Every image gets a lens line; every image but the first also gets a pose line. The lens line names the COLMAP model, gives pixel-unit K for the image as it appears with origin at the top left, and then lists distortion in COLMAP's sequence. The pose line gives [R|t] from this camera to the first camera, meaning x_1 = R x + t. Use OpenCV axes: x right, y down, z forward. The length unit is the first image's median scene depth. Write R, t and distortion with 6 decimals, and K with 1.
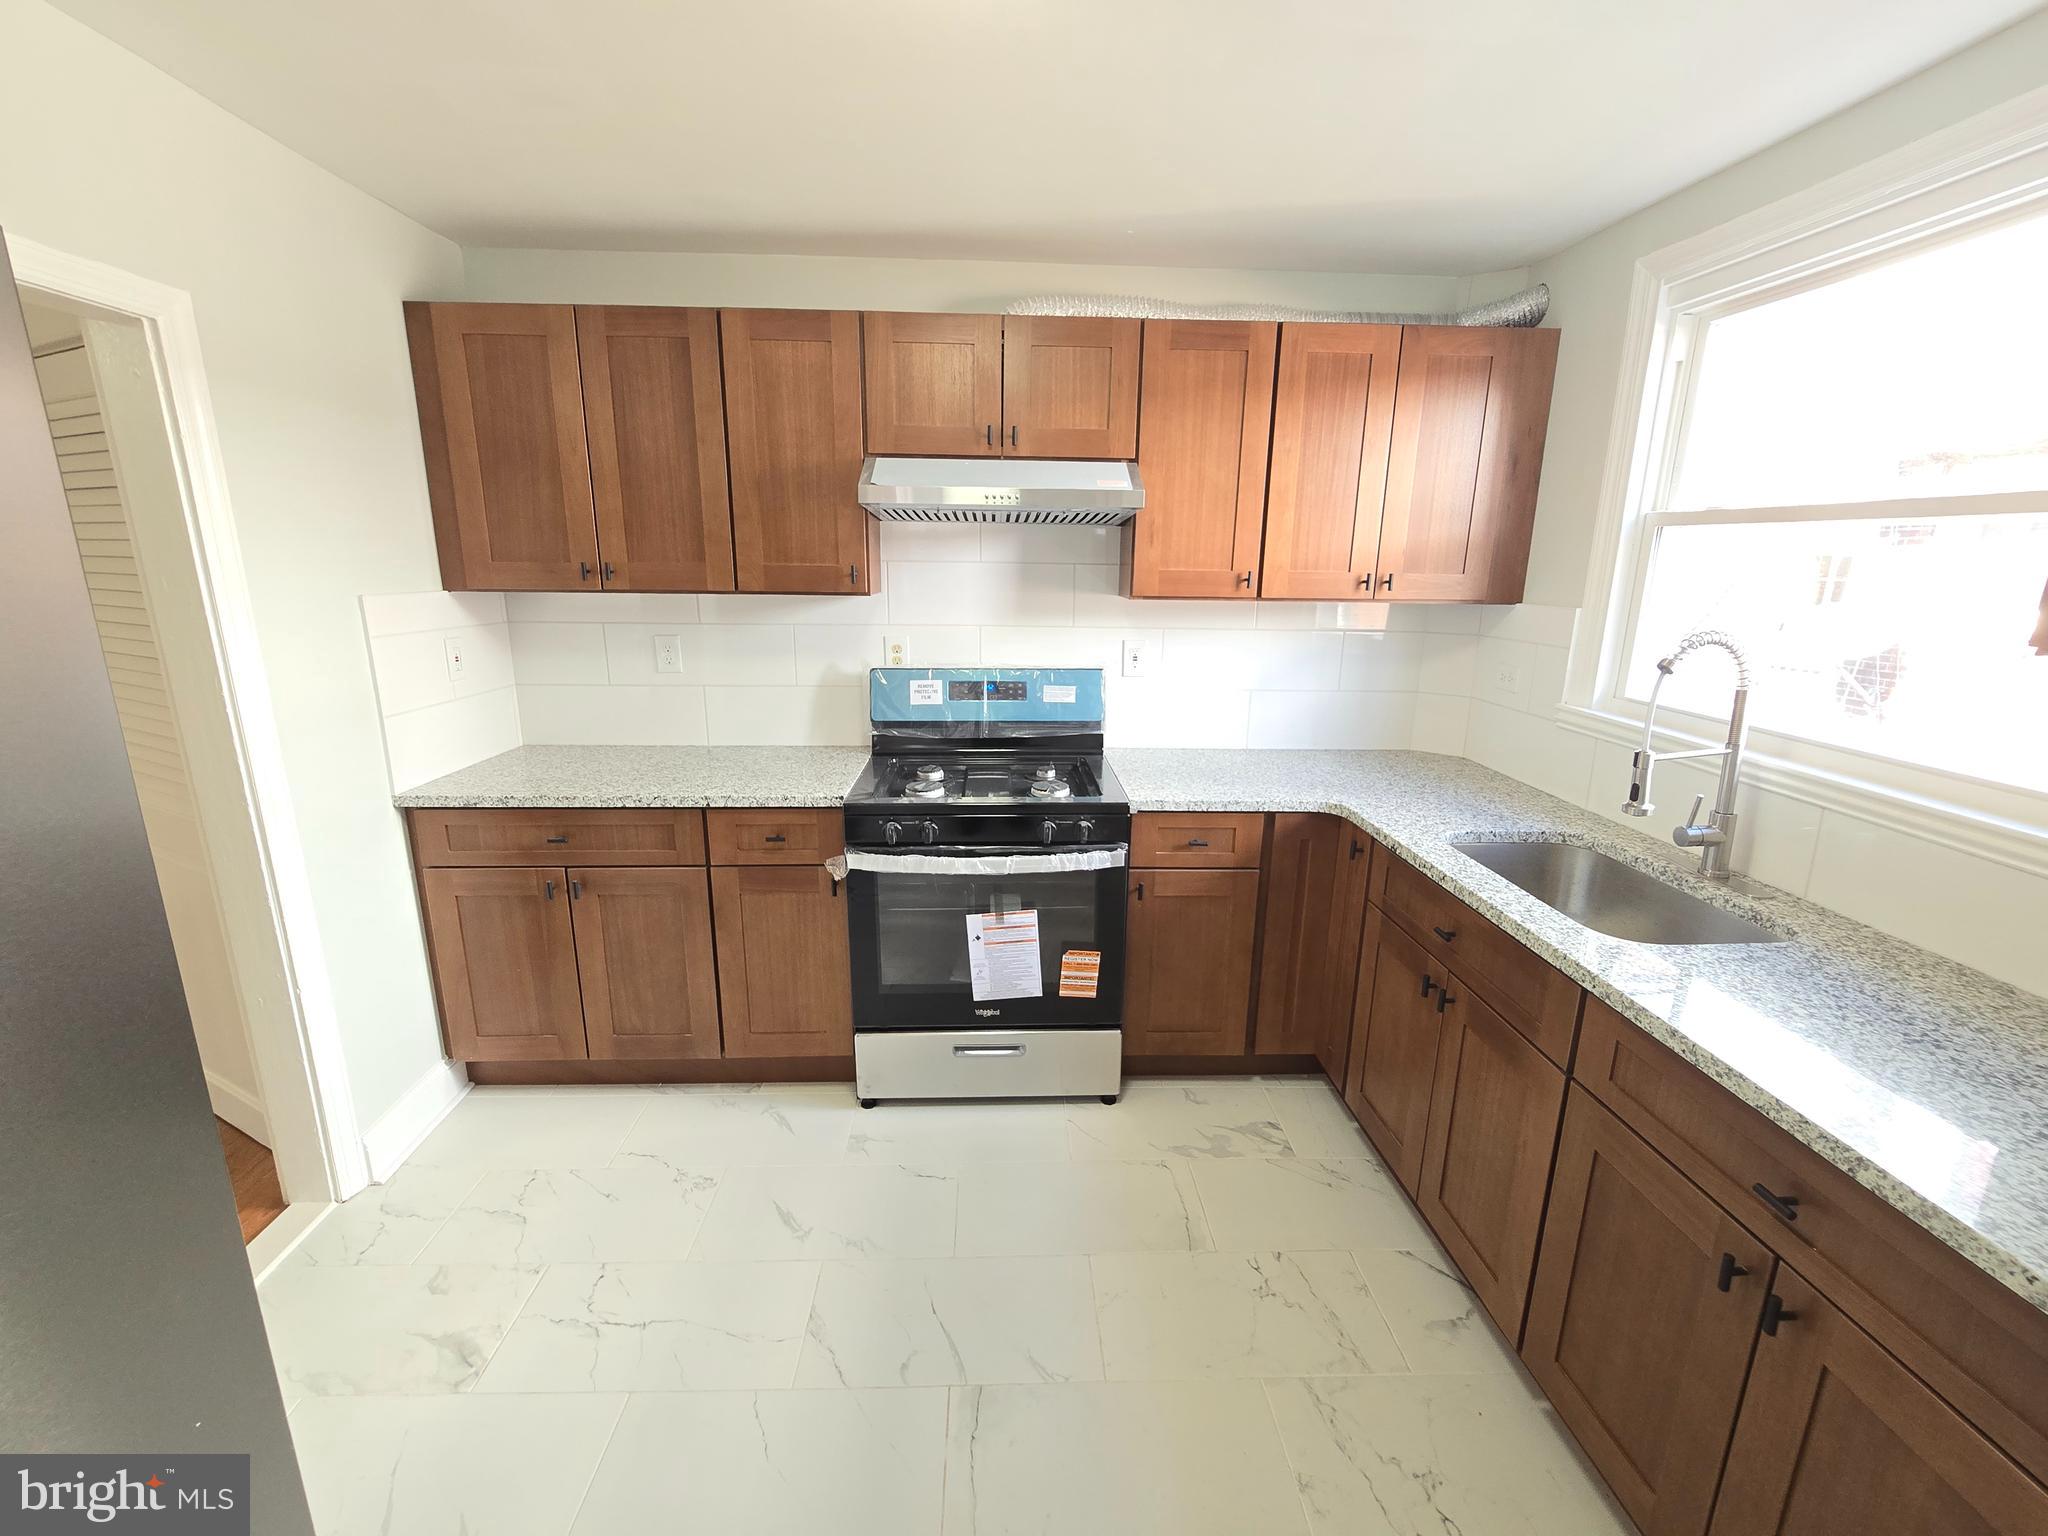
lens RADIAL K [[843.8, 0, 1025.6], [0, 843.8, 759.9], [0, 0, 1]] dist [-0.003680, 0.001129]
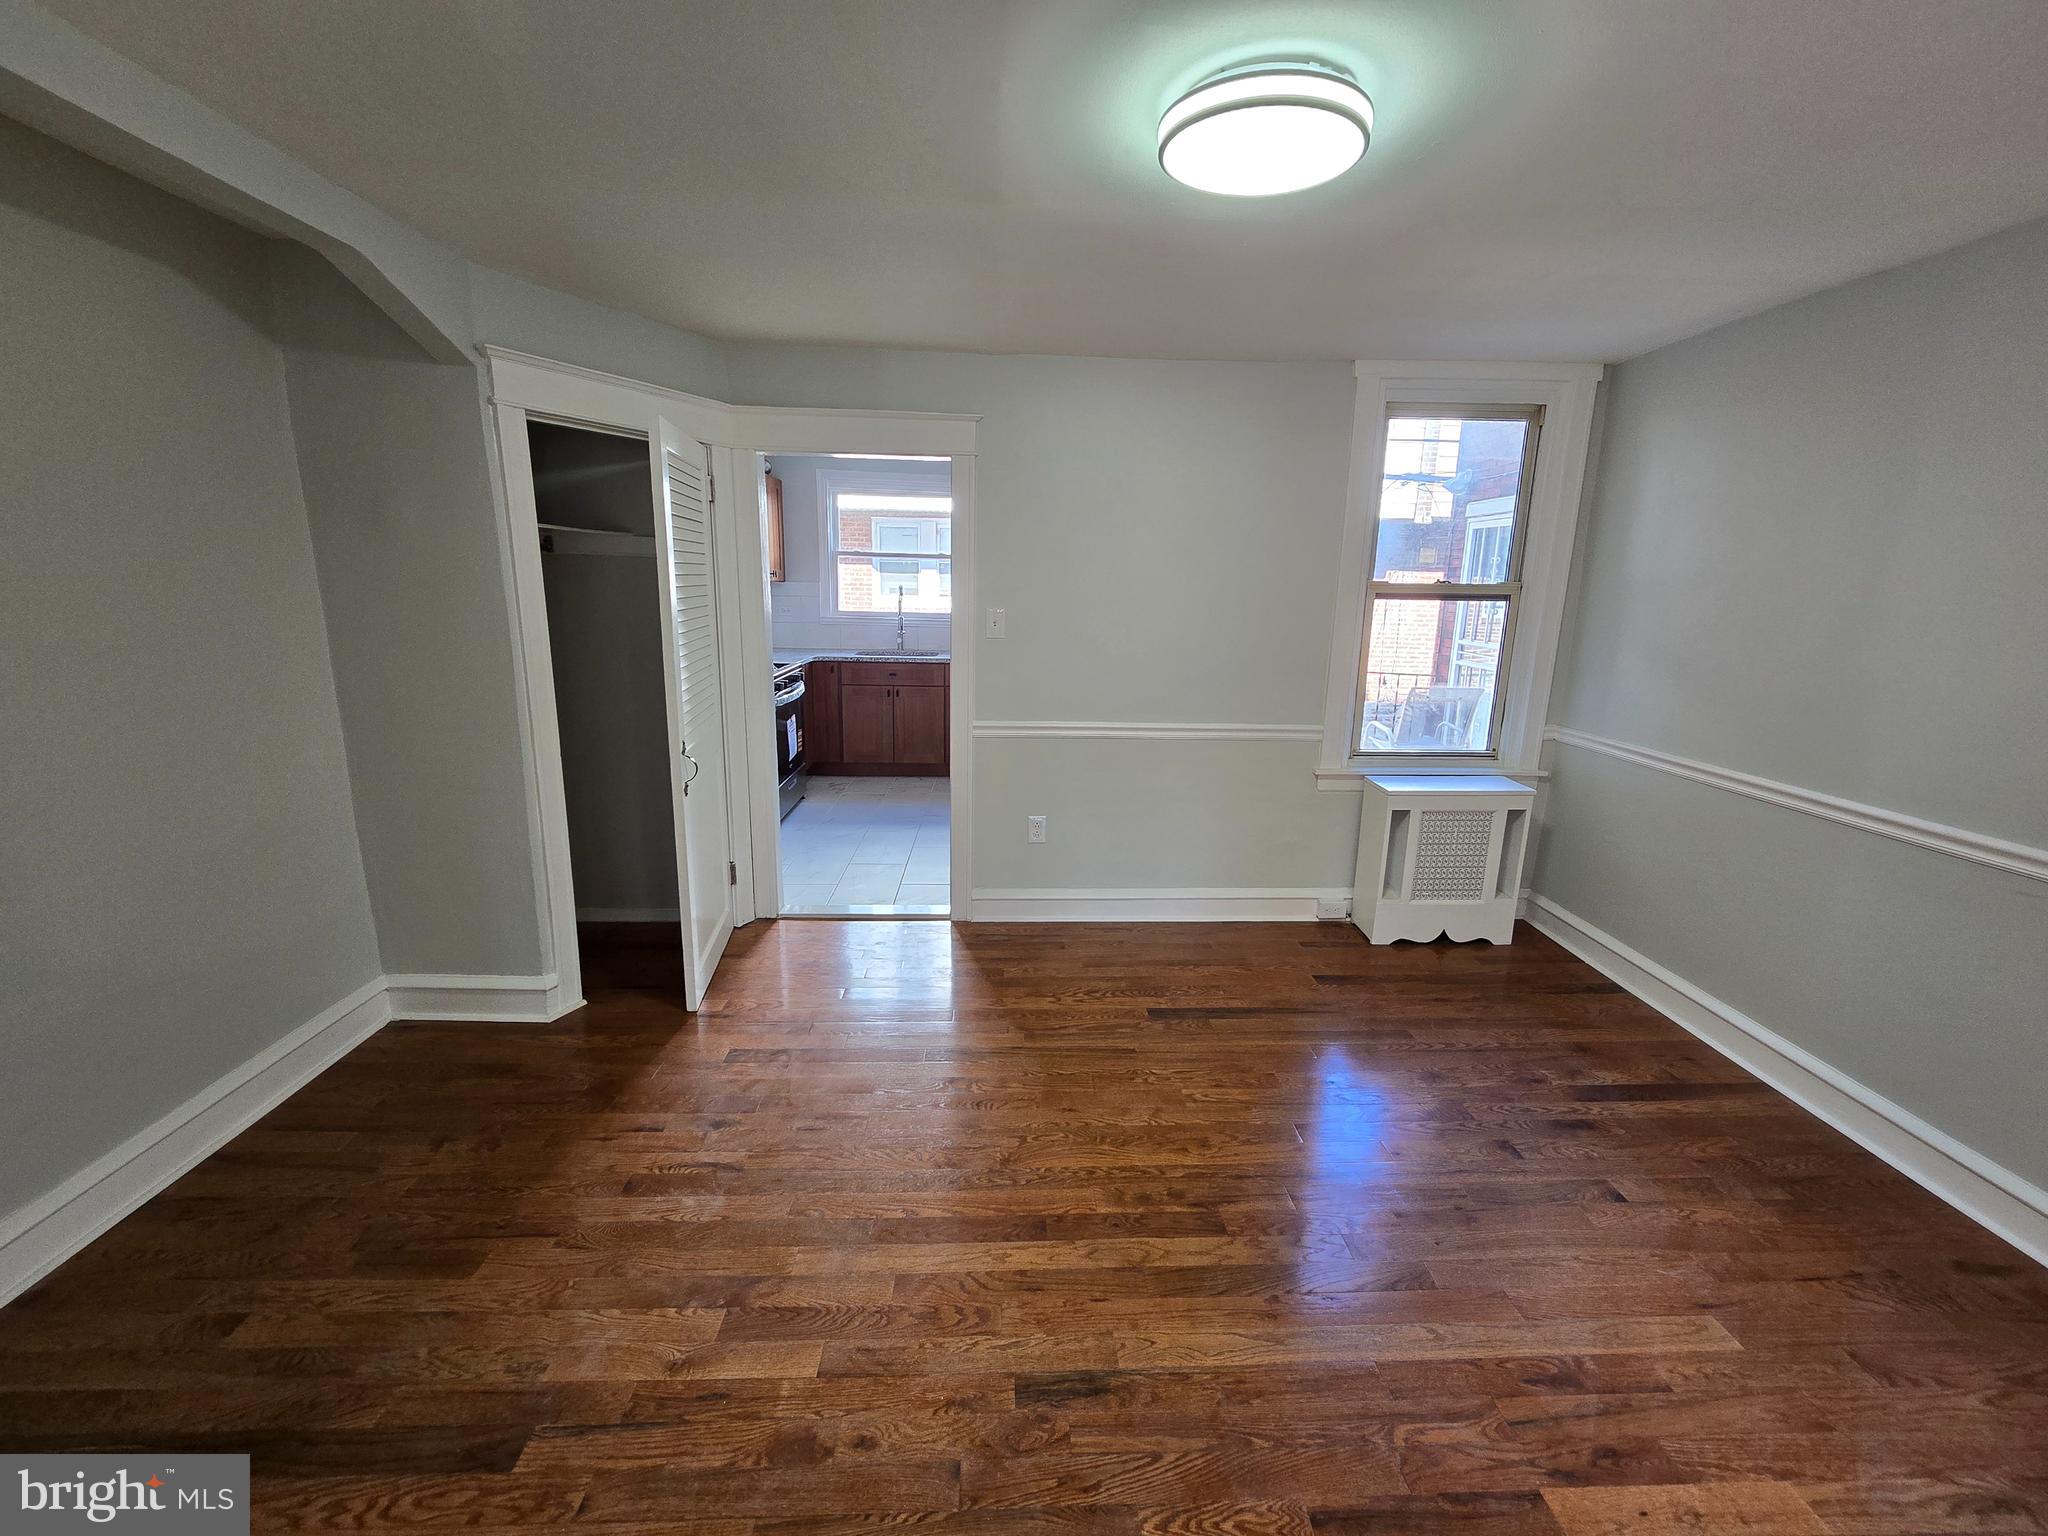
lens RADIAL K [[843.8, 0, 1025.6], [0, 843.8, 759.9], [0, 0, 1]] dist [-0.003680, 0.001129]
pose [[0.014556, -0.222141, 0.974906, -2.267098], [0.211093, 0.953716, 0.214161, -0.066122], [-0.977358, 0.202678, 0.060775, 0.246692]]
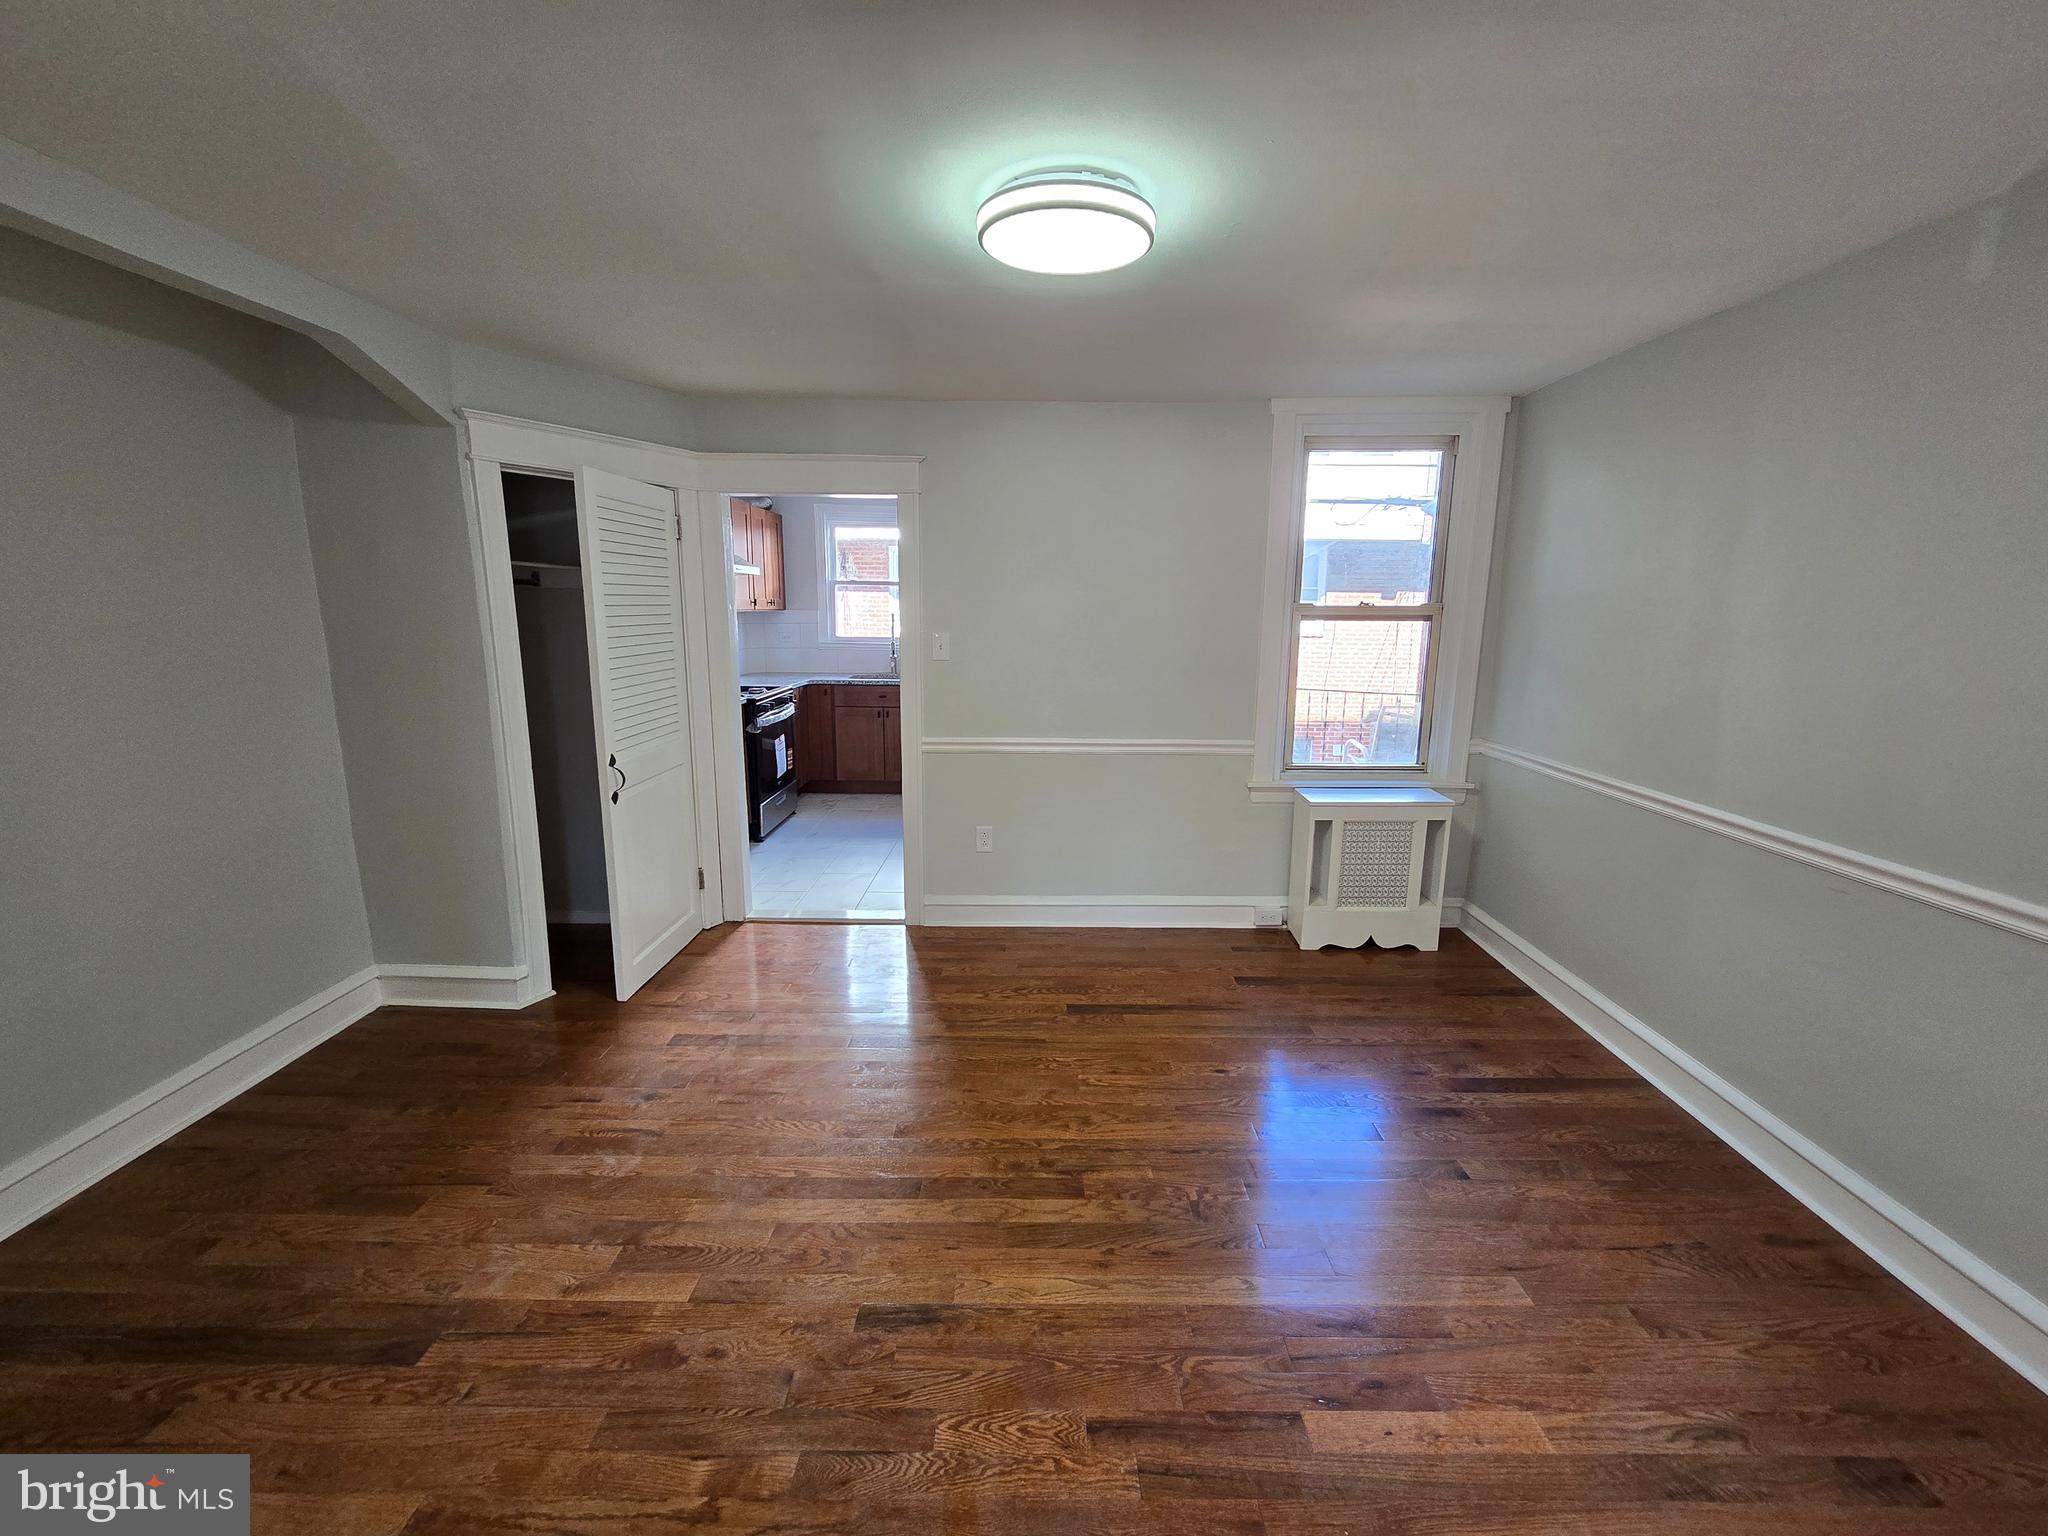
lens RADIAL K [[840.5, 0, 1020.6], [0, 840.5, 757.0], [0, 0, 1]] dist [-0.001513, 0.000038]
pose [[0.061630, -0.191085, 0.979637, -2.358848], [0.222460, 0.959443, 0.173150, -0.030247], [-0.972992, 0.207259, 0.101639, 0.076566]]
